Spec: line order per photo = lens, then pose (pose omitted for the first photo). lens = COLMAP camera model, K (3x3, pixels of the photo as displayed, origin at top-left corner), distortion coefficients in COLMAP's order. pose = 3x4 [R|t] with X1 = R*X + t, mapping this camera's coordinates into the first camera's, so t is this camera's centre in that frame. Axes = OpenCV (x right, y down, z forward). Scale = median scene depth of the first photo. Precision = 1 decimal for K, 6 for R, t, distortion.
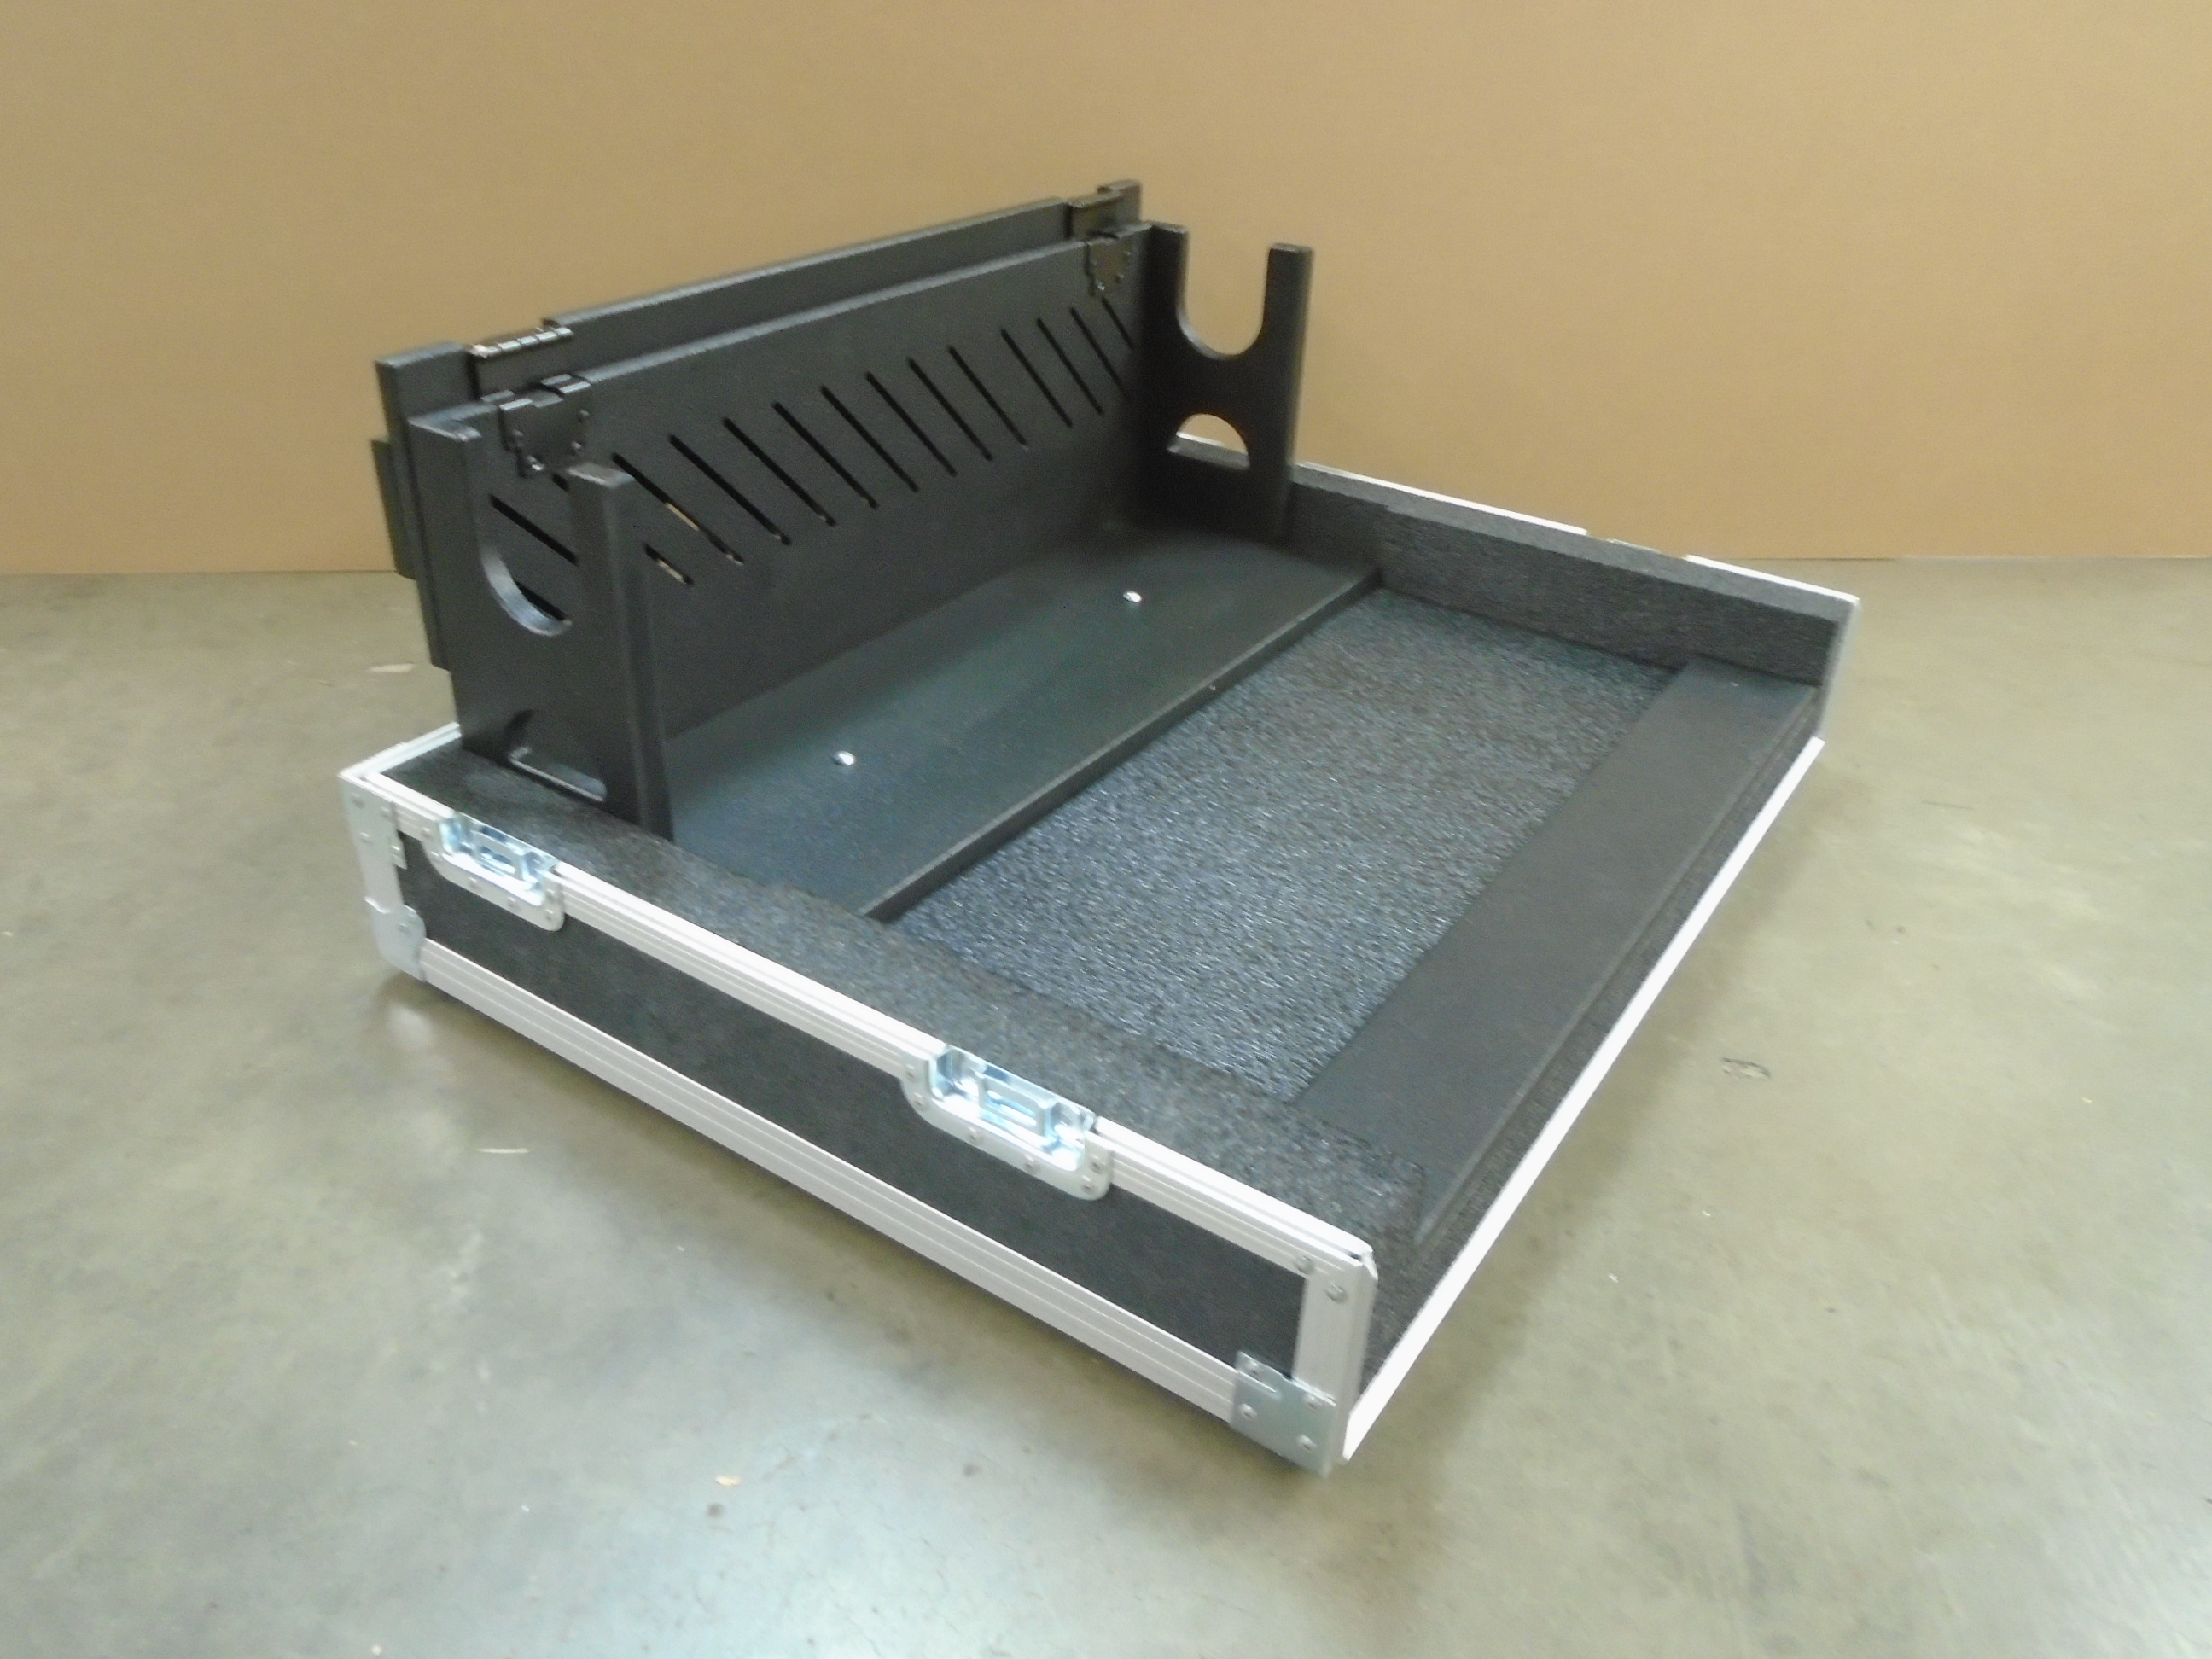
lens RADIAL K [[1714.6, 0, 1104.7], [0, 1714.6, 817.3], [0, 0, 1]] dist [-0.006504, -0.001365]
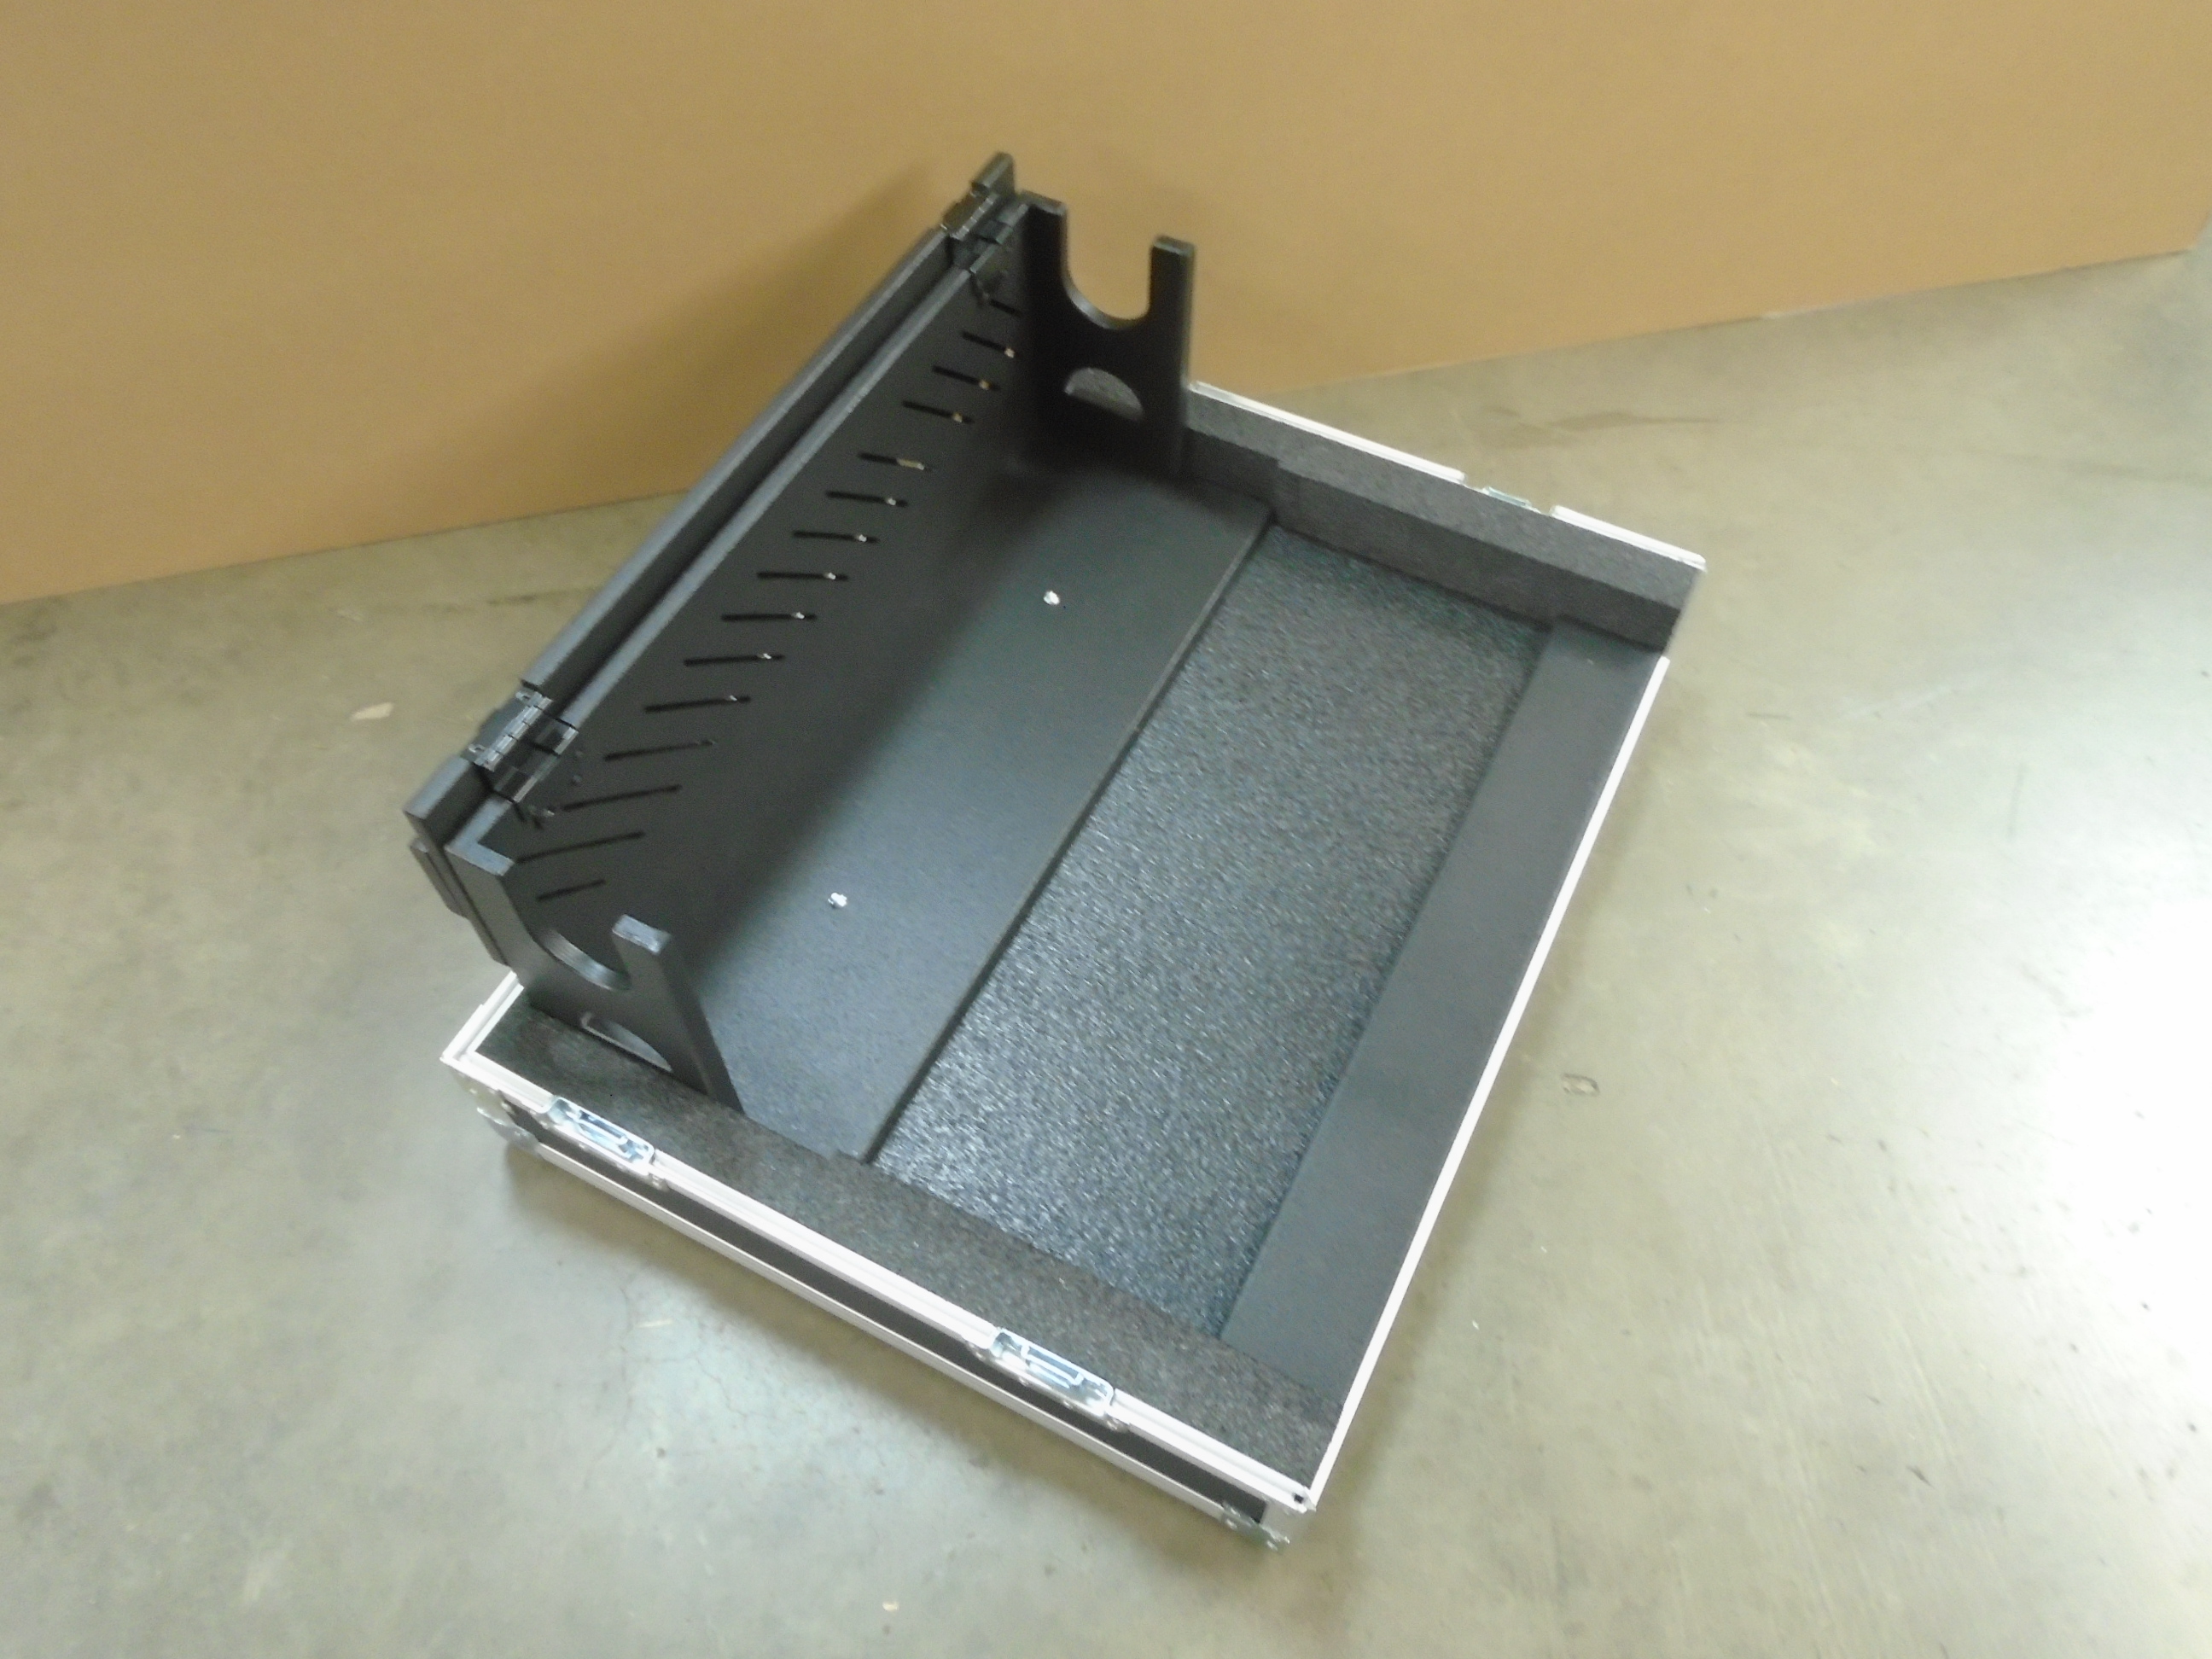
lens RADIAL K [[1714.6, 0, 1114.6], [0, 1714.6, 821.4], [0, 0, 1]] dist [-0.006504, -0.001365]
pose [[0.992558, -0.115711, 0.037946, -0.002272], [0.088042, 0.897161, 0.432840, -0.684137], [-0.084128, -0.426278, 0.900672, -0.059836]]
